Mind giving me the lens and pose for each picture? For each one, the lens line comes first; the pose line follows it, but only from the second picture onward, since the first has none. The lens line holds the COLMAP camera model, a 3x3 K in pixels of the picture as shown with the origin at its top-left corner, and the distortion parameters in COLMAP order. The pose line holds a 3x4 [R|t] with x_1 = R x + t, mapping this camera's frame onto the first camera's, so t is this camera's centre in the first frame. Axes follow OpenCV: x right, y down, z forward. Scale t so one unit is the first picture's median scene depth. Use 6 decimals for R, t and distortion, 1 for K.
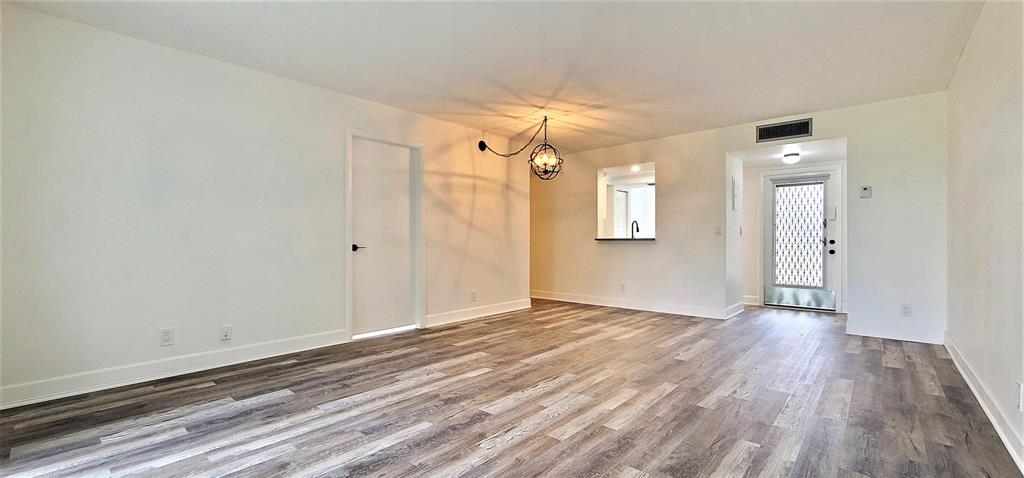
lens RADIAL K [[418.5, 0, 512.0], [0, 418.5, 239.0], [0, 0, 1]] dist [-0.008643, 0.000793]
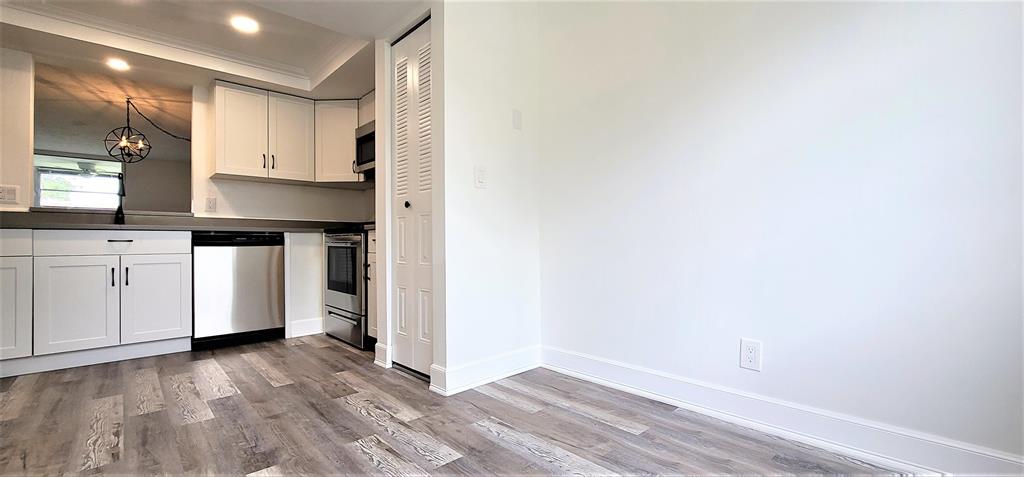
lens RADIAL K [[418.5, 0, 512.0], [0, 418.5, 238.5], [0, 0, 1]] dist [-0.008643, 0.000793]
pose [[-0.095443, -0.008954, -0.995395, 1.014126], [0.009722, 0.999903, -0.009927, 0.057228], [0.995387, -0.010625, -0.095347, 2.093989]]
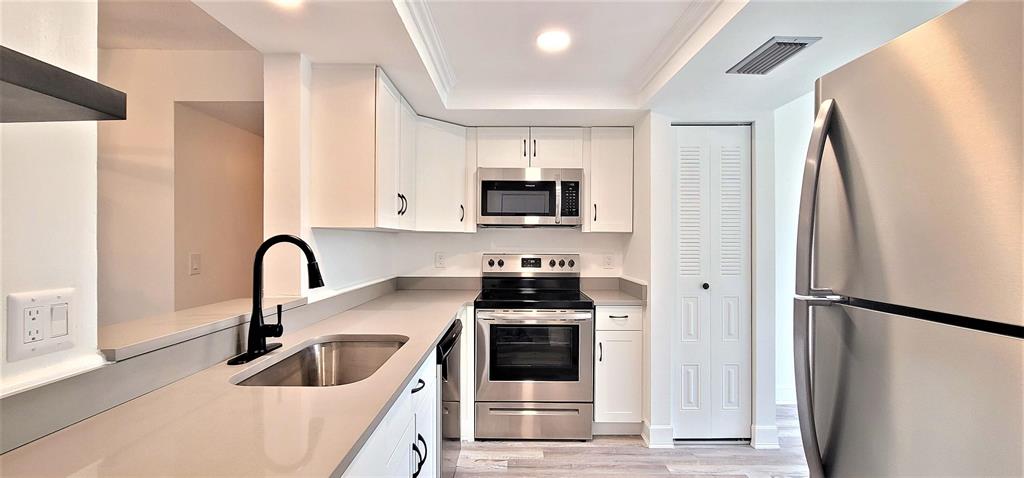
lens RADIAL K [[418.5, 0, 512.0], [0, 418.5, 239.0], [0, 0, 1]] dist [-0.008643, 0.000793]
pose [[0.659506, -0.001262, -0.751698, 0.745461], [-0.000652, 0.999997, -0.002251, -0.058430], [0.751699, 0.001974, 0.659503, 1.321067]]
